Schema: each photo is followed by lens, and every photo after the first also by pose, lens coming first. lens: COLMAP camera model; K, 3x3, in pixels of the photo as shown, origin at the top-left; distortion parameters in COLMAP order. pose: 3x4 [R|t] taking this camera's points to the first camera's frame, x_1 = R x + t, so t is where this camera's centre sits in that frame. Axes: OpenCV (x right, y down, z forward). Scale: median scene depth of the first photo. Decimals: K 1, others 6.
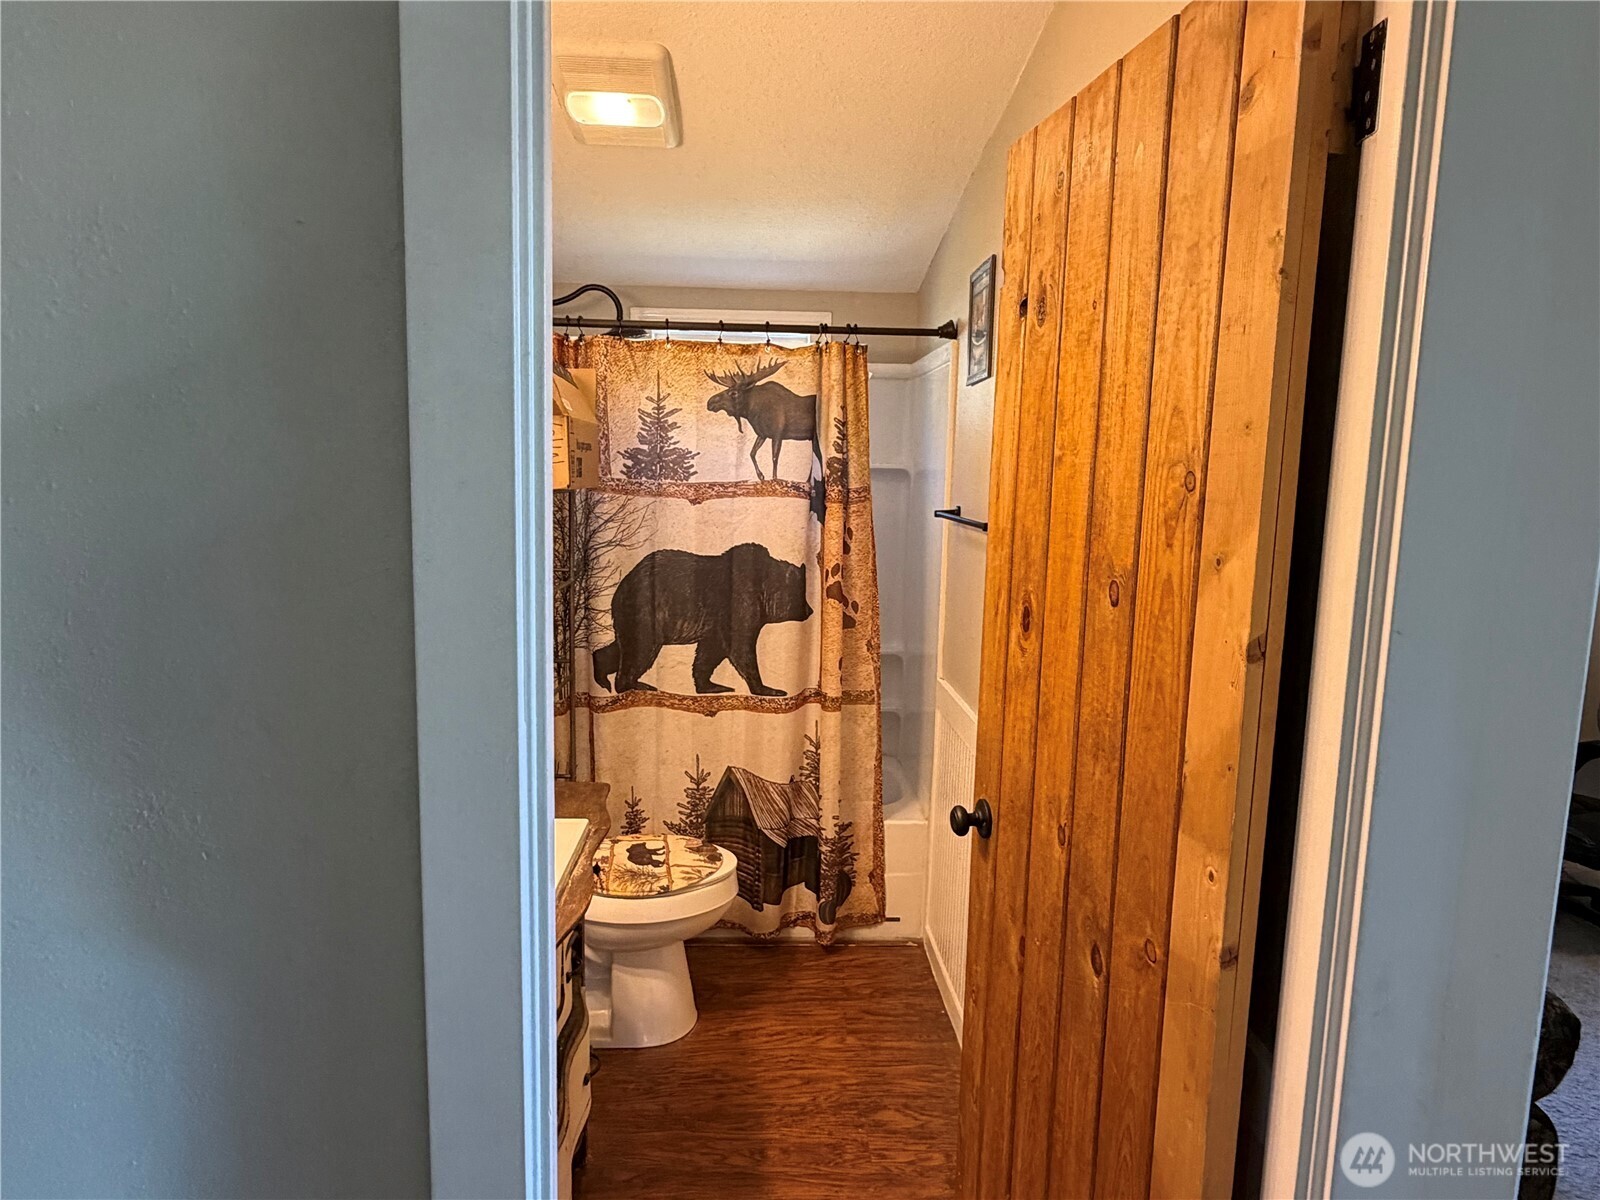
lens RADIAL K [[985.3, 0, 800.8], [0, 985.3, 601.7], [0, 0, 1]] dist [0.000363, 0.001290]
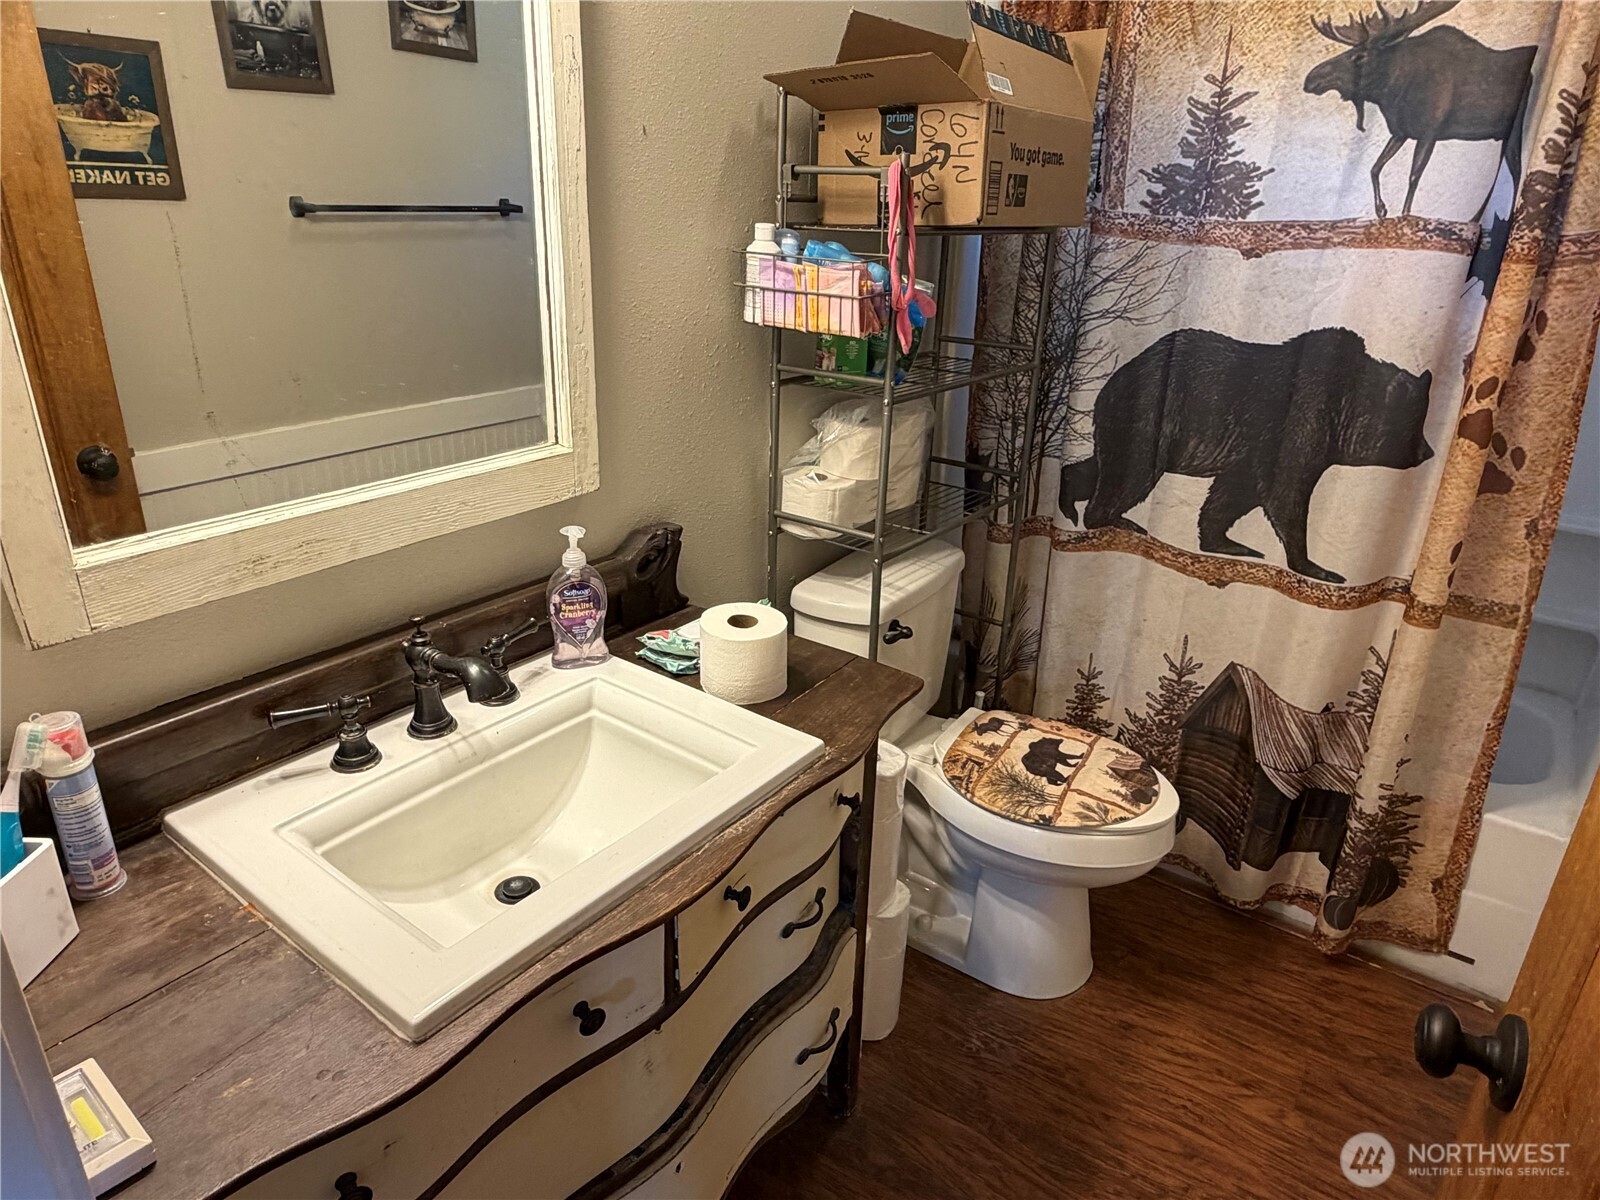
lens RADIAL K [[985.3, 0, 797.7], [0, 985.3, 599.5], [0, 0, 1]] dist [0.000363, 0.001290]
pose [[0.774989, 0.232924, -0.587484, 0.087754], [-0.089708, 0.960734, 0.262569, -0.028535], [0.625575, -0.150786, 0.765454, 0.303171]]
